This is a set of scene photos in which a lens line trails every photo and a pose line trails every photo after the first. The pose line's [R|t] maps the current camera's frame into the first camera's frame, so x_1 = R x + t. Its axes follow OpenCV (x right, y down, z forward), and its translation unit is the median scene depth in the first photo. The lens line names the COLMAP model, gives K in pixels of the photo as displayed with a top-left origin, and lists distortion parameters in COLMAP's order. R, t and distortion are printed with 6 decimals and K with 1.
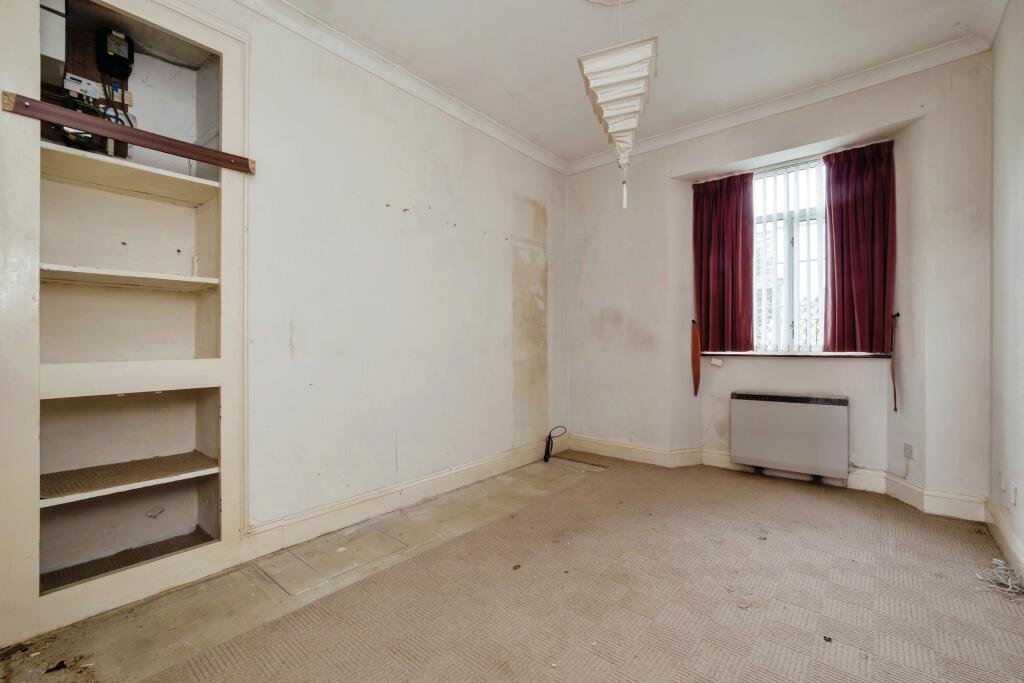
lens RADIAL K [[433.3, 0, 514.6], [0, 433.3, 333.1], [0, 0, 1]] dist [-0.000933, -0.000310]
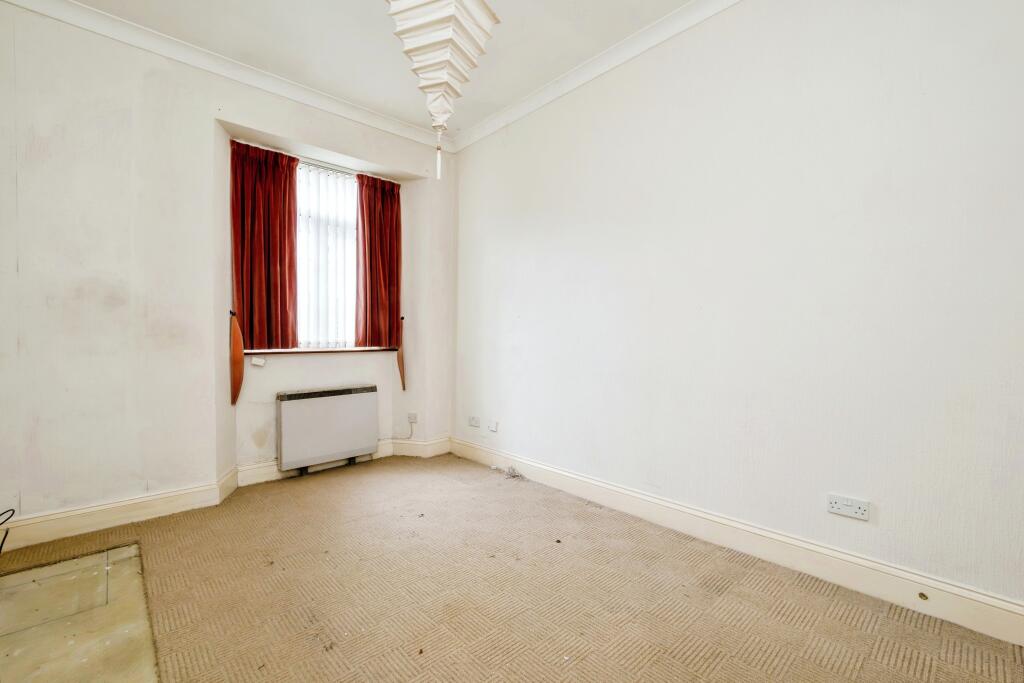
lens RADIAL K [[420.8, 0, 512.0], [0, 420.8, 341.5], [0, 0, 1]] dist [0.022656, -0.000026]
pose [[0.176213, -0.004240, 0.984343, -0.312245], [-0.018660, 0.999797, 0.007647, 0.012829], [-0.984175, -0.019716, 0.176098, 0.408881]]
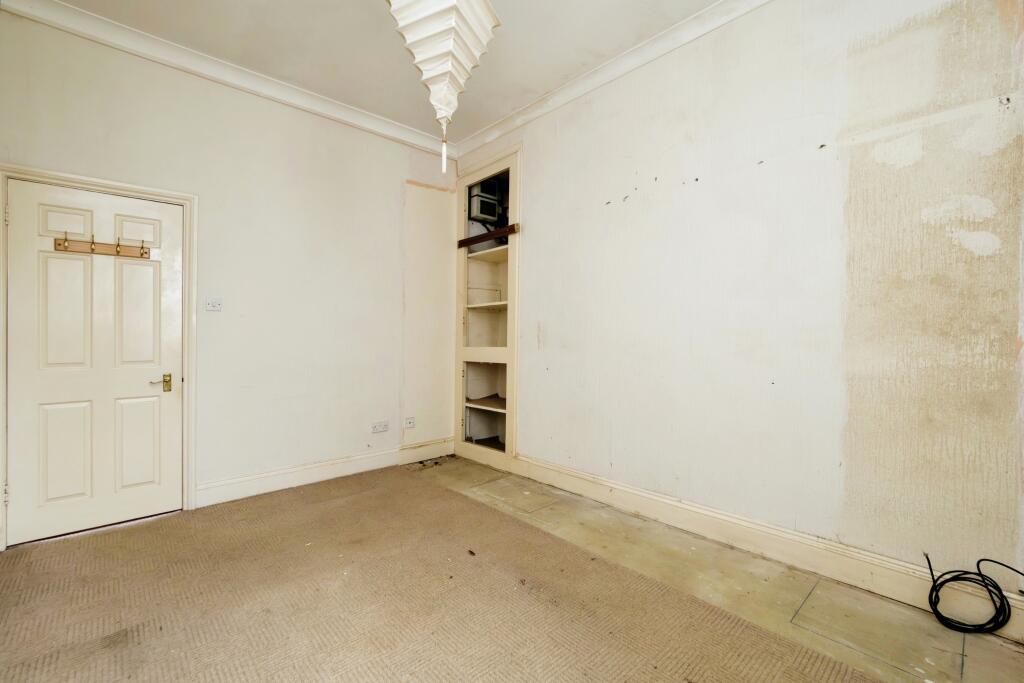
lens RADIAL K [[433.3, 0, 514.6], [0, 433.3, 333.1], [0, 0, 1]] dist [-0.000933, -0.000310]
pose [[-0.119981, -0.019924, -0.992576, 0.586684], [0.014362, 0.999659, -0.021802, 0.023766], [0.992672, -0.016871, -0.119654, 0.710750]]
